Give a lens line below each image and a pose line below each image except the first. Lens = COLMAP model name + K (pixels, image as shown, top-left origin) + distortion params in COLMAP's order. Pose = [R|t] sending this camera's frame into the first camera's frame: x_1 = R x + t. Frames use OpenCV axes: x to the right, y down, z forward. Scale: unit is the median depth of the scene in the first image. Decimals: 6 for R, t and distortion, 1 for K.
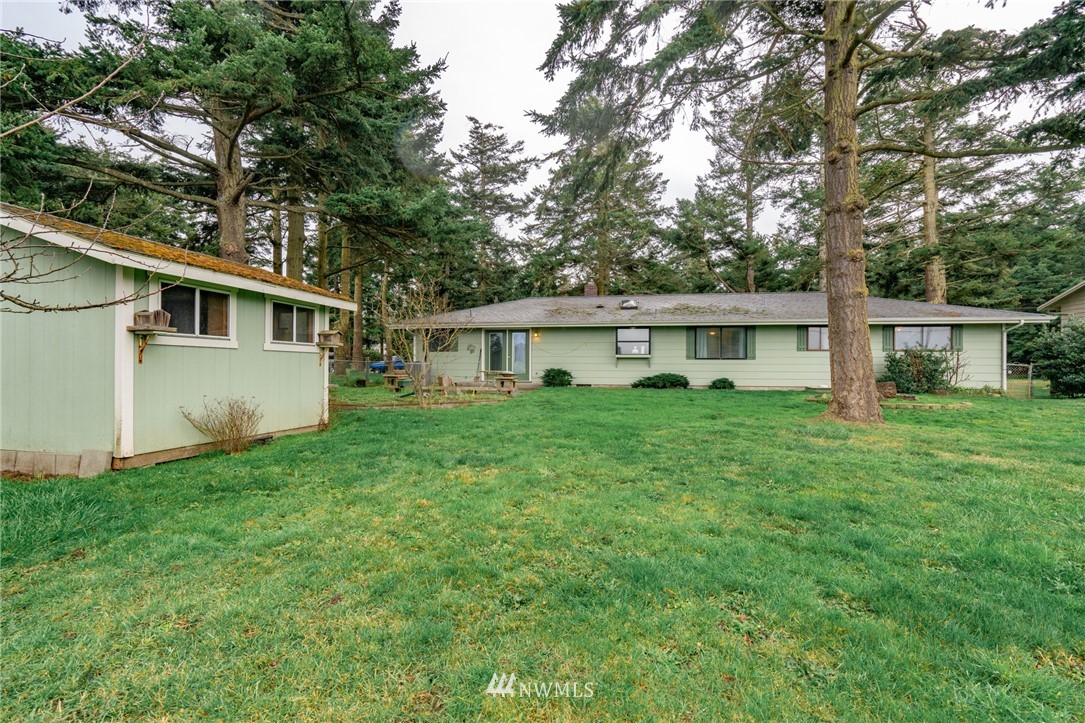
lens RADIAL K [[493.4, 0, 541.6], [0, 493.4, 365.6], [0, 0, 1]] dist [-0.009161, 0.003641]
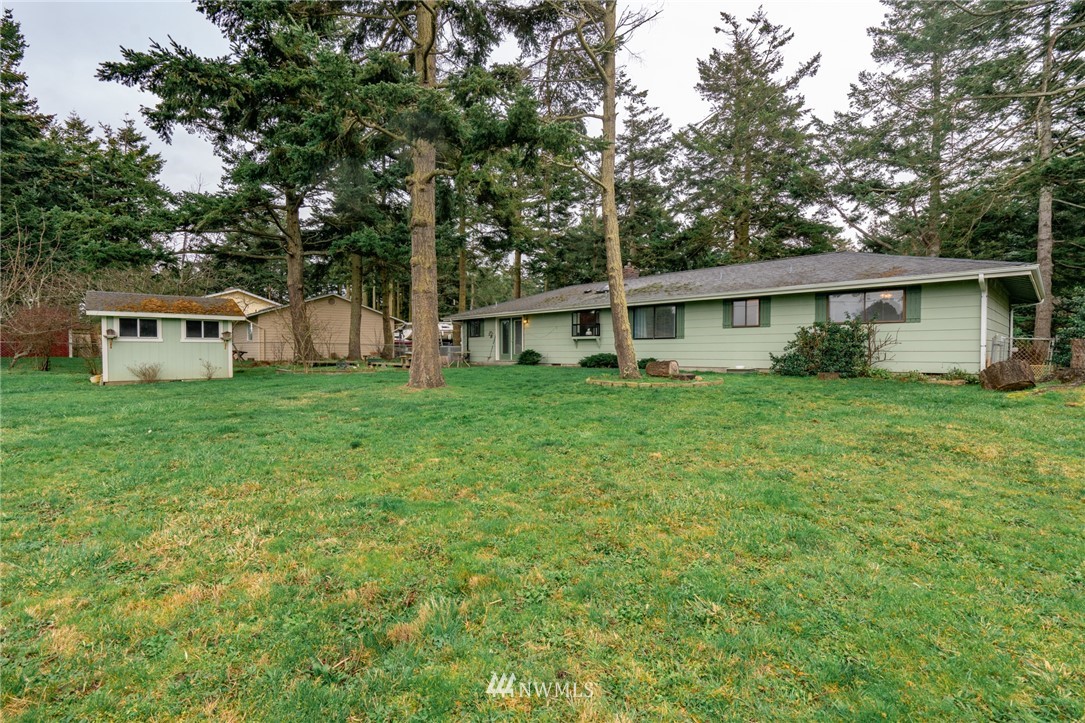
lens RADIAL K [[493.4, 0, 537.5], [0, 493.4, 358.9], [0, 0, 1]] dist [-0.009161, 0.003641]
pose [[0.804696, 0.003892, -0.593674, 0.787551], [0.009552, 0.999764, 0.019502, 0.006298], [0.593610, -0.021364, 0.804469, 0.057272]]
